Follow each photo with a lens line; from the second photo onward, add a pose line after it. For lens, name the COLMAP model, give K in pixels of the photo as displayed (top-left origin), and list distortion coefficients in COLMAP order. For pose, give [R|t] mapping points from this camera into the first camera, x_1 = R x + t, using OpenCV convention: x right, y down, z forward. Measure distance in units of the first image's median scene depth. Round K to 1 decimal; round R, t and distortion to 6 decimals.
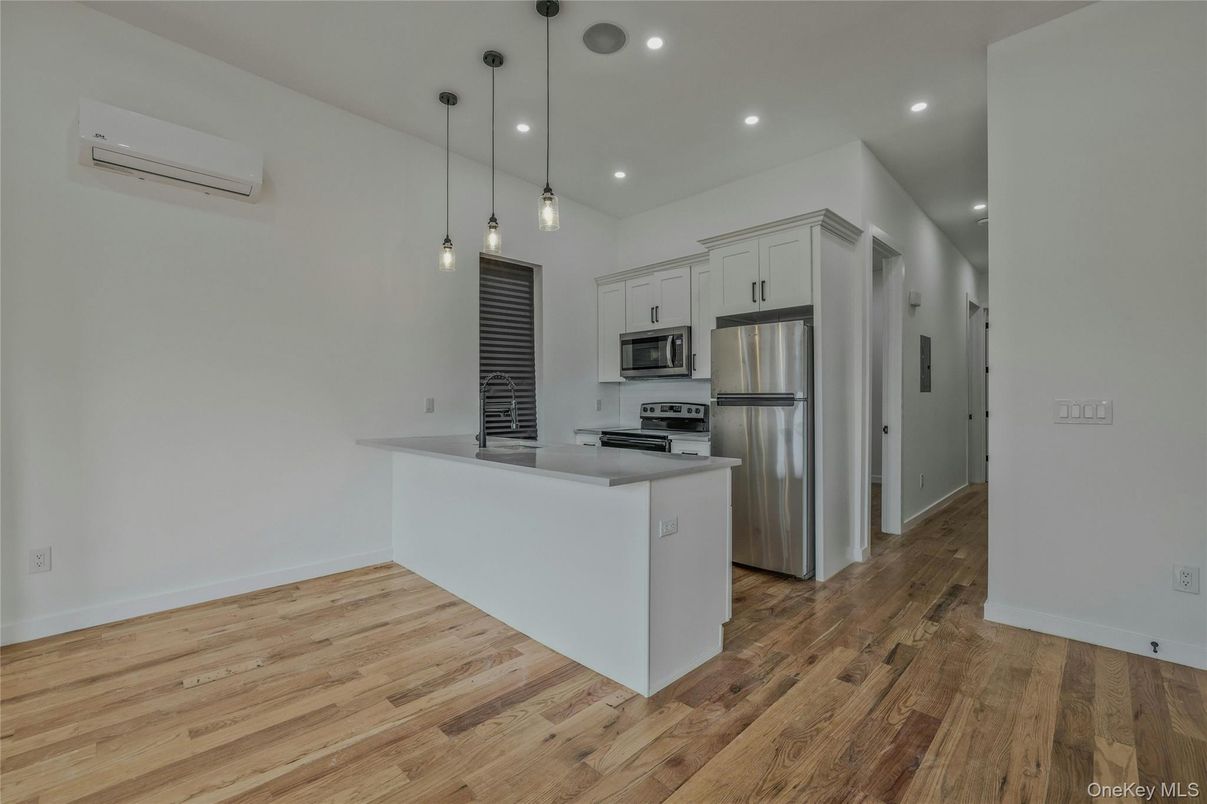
lens RADIAL K [[513.1, 0, 603.5], [0, 513.1, 402.0], [0, 0, 1]] dist [-0.036387, 0.010270]
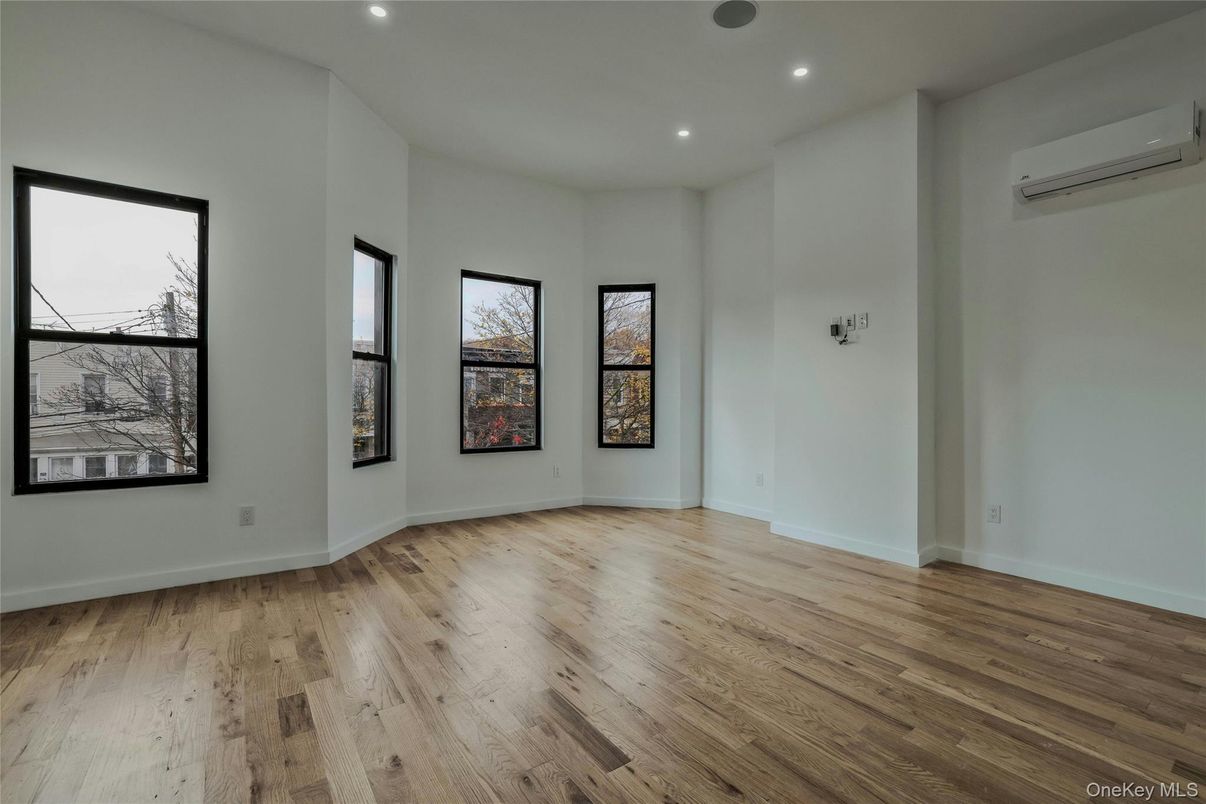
lens RADIAL K [[512.7, 0, 603.0], [0, 512.7, 402.0], [0, 0, 1]] dist [-0.036387, 0.010270]
pose [[-0.162450, 0.004019, -0.986709, 0.446542], [-0.015427, 0.999859, 0.006613, 0.031111], [0.986596, 0.016296, -0.162365, 0.211665]]
